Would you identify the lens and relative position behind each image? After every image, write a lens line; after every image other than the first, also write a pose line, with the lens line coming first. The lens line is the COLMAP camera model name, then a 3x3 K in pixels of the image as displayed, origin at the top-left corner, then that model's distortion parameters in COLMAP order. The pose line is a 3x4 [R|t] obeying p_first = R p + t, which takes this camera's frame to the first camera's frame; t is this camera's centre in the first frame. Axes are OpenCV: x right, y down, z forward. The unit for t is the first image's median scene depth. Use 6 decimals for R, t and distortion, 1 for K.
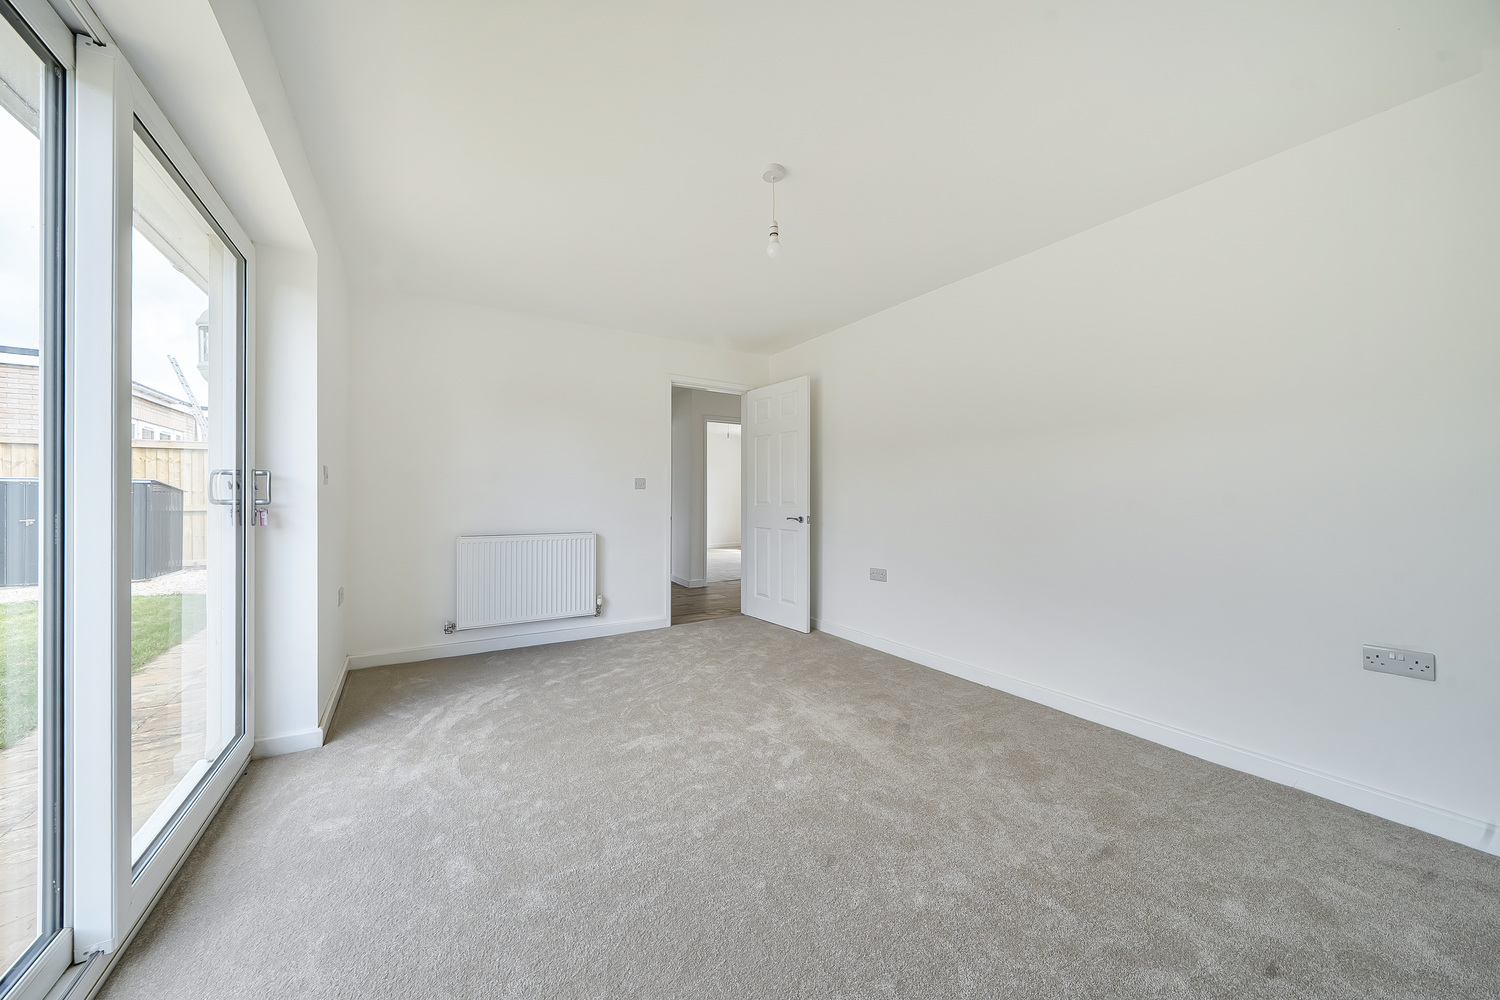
lens RADIAL K [[523.6, 0, 718.8], [0, 523.6, 495.4], [0, 0, 1]] dist [-0.000624, -0.000041]
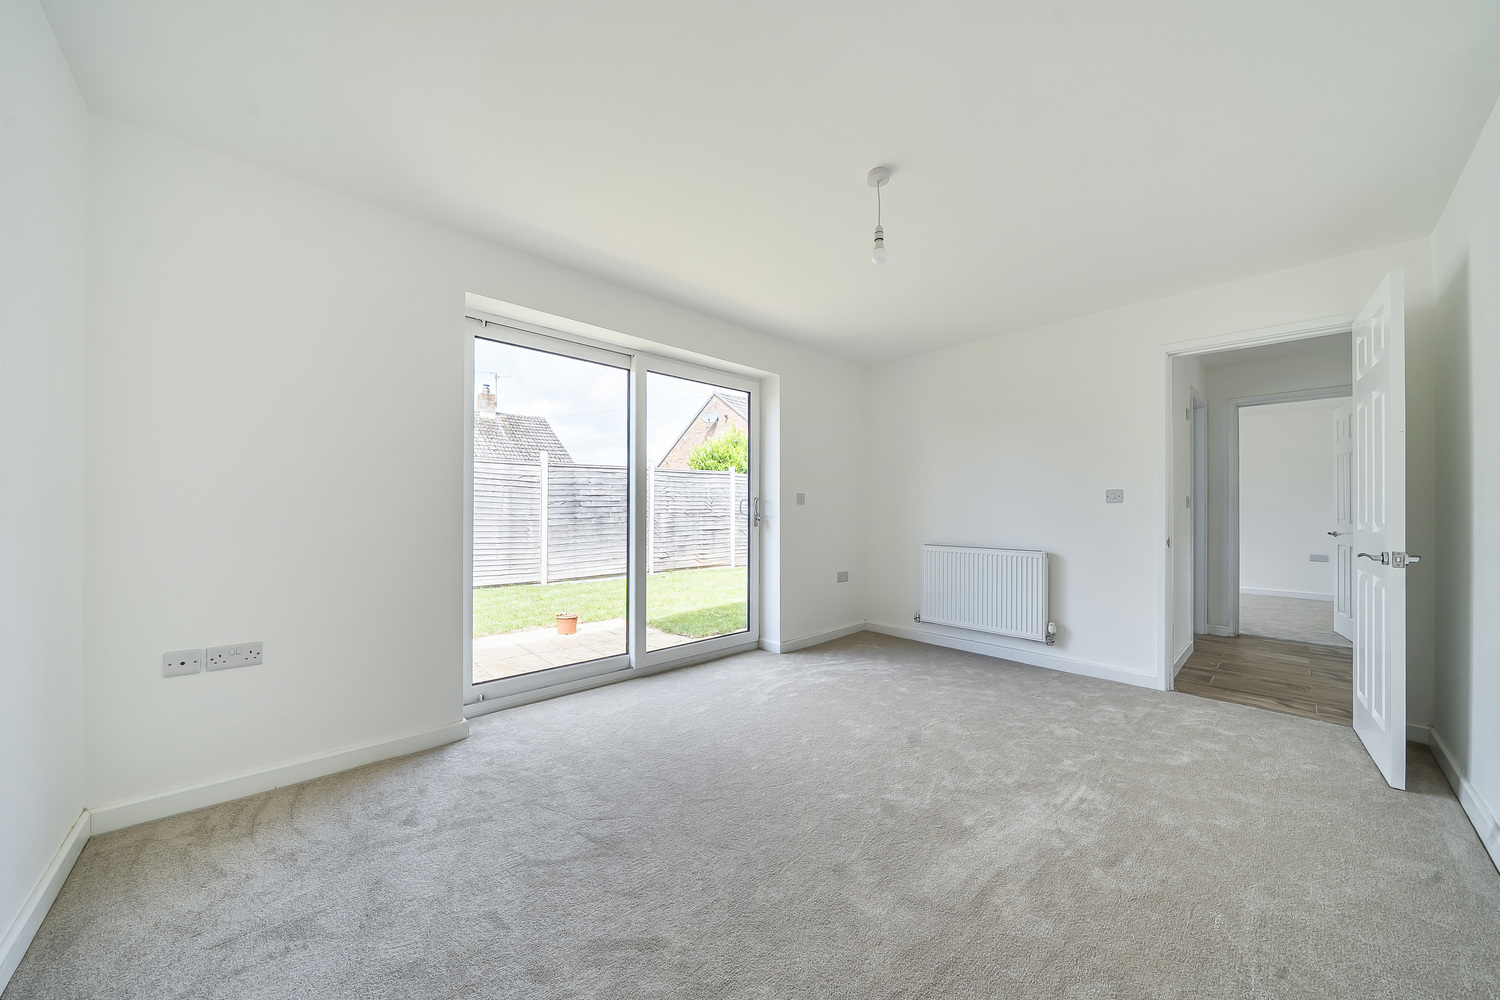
lens RADIAL K [[506.0, 0, 738.1], [0, 506.0, 508.9], [0, 0, 1]] dist [0.000613, -0.000016]
pose [[0.217442, -0.004327, -0.976064, 0.627546], [-0.000672, 0.999989, -0.004583, 0.000756], [0.976073, 0.001652, 0.217437, 0.356349]]
